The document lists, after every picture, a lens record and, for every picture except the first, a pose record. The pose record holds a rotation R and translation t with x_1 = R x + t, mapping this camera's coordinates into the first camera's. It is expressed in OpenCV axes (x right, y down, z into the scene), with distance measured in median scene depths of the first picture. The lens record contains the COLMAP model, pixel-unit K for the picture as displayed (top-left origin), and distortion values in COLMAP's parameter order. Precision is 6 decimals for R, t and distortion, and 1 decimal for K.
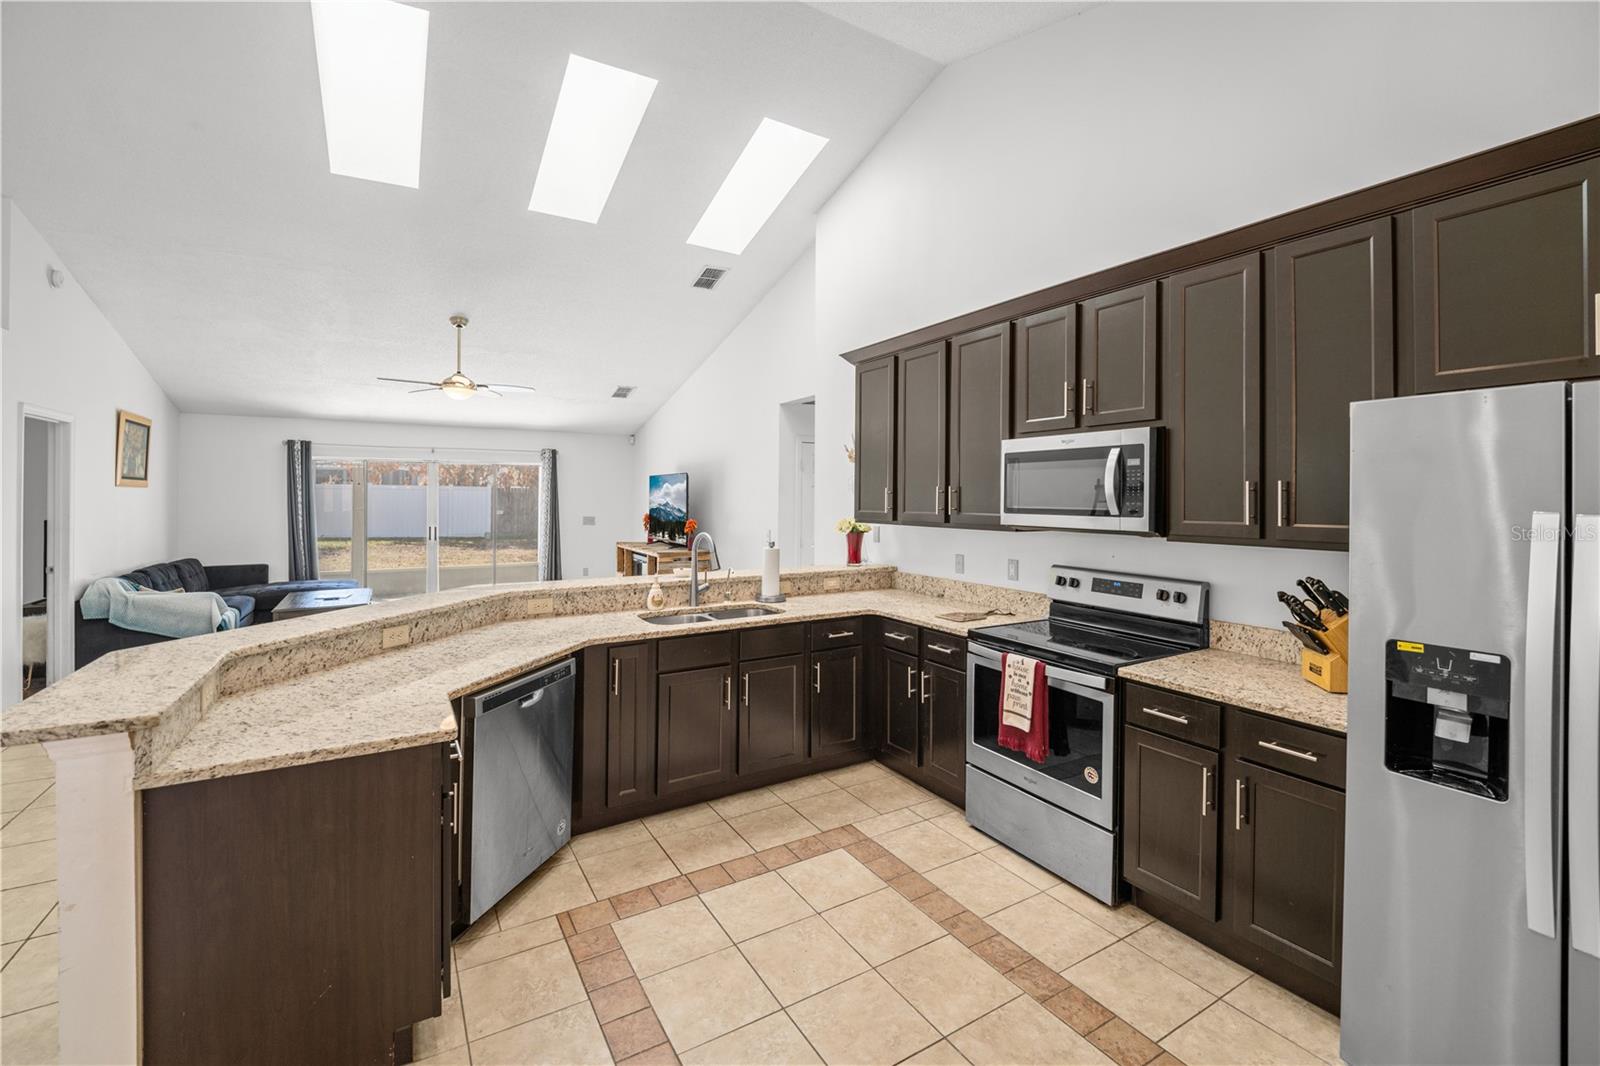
lens RADIAL K [[665.4, 0, 802.8], [0, 665.4, 491.5], [0, 0, 1]] dist [-0.000320, -0.000181]
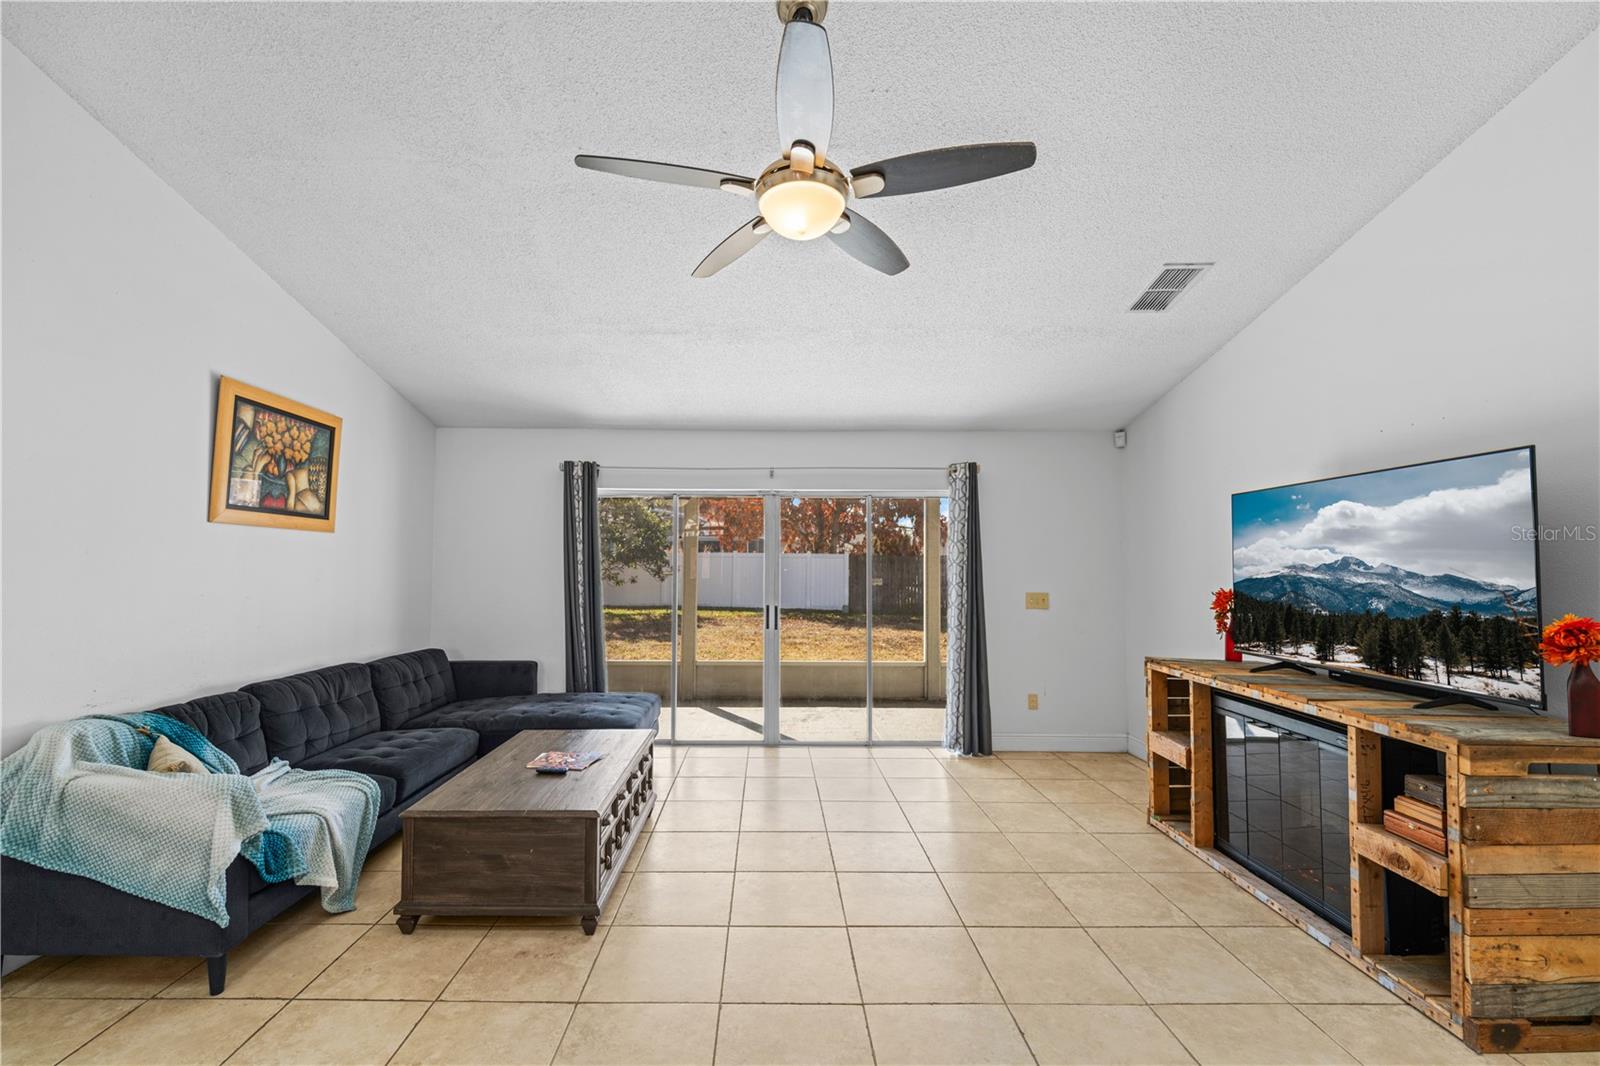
lens RADIAL K [[668.9, 0, 777.9], [0, 668.9, 543.0], [0, 0, 1]] dist [0.023610, -0.008344]
pose [[0.859308, -0.018879, -0.511109, -0.277461], [0.002760, 0.999475, -0.032277, 0.018913], [0.511451, 0.026325, 0.858909, 0.551762]]
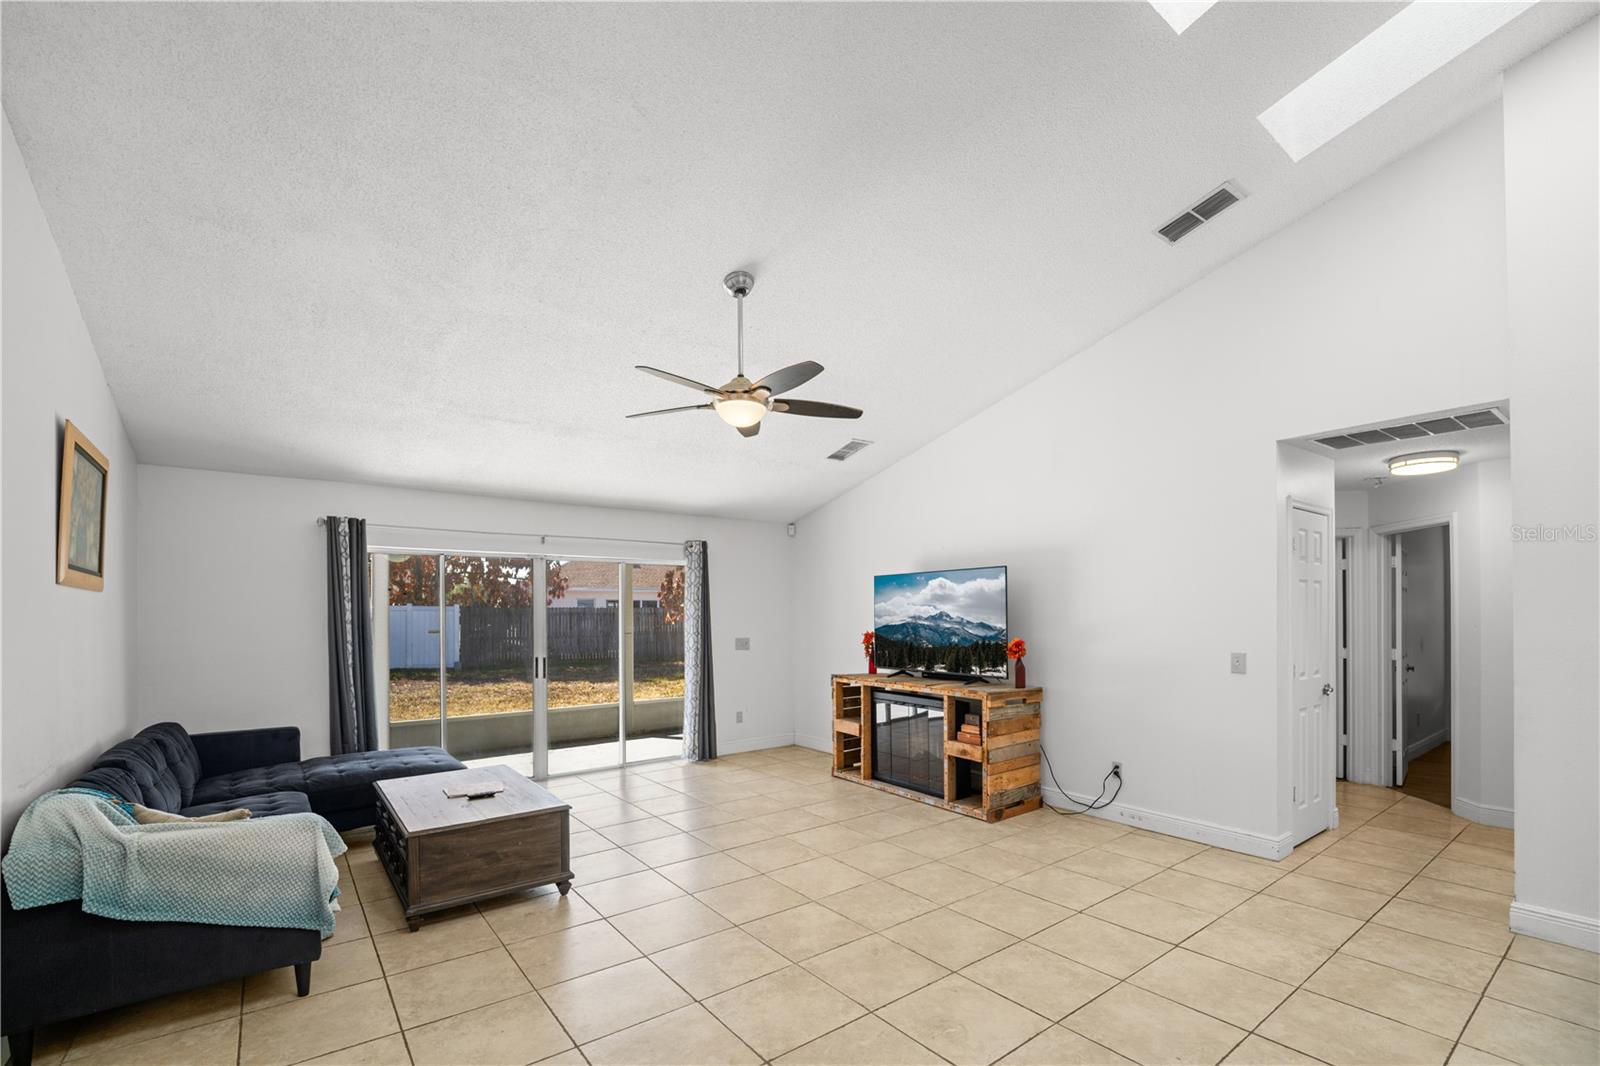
lens RADIAL K [[680.2, 0, 800.9], [0, 680.2, 614.6], [0, 0, 1]] dist [0.001883, 0.000055]
pose [[0.994282, -0.012315, 0.106077, -0.408282], [0.011900, 0.999919, 0.004542, 0.012357], [-0.106125, -0.003253, 0.994348, 0.339652]]
